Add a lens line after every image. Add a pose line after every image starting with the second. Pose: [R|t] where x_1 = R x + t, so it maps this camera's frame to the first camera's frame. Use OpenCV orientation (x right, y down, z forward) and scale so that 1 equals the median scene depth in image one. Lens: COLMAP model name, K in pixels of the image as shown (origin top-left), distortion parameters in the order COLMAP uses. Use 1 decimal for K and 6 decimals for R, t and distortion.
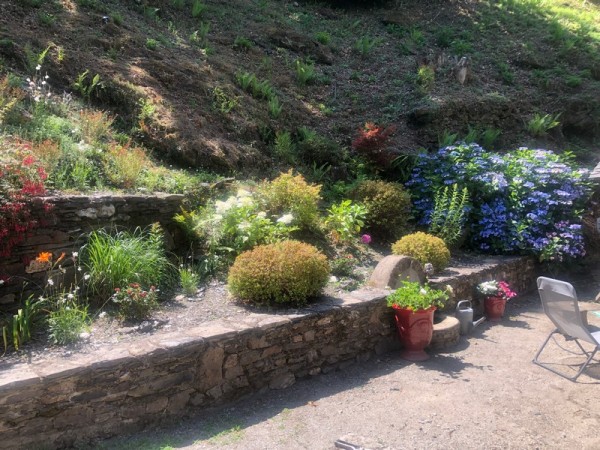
lens RADIAL K [[509.8, 0, 300.0], [0, 509.8, 225.0], [0, 0, 1]] dist [0.060585, -0.090796]
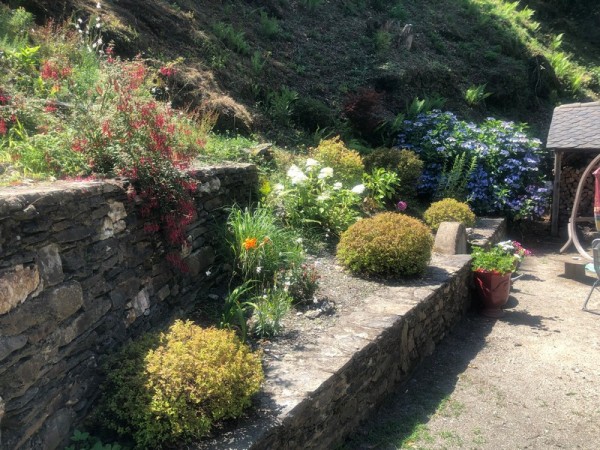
lens RADIAL K [[509.8, 0, 300.0], [0, 509.8, 225.0], [0, 0, 1]] dist [0.060585, -0.090796]
pose [[0.950365, -0.029086, 0.309775, -0.342328], [-0.000354, 0.995519, 0.094560, -0.027536], [-0.311138, -0.089976, 0.946096, 0.059877]]
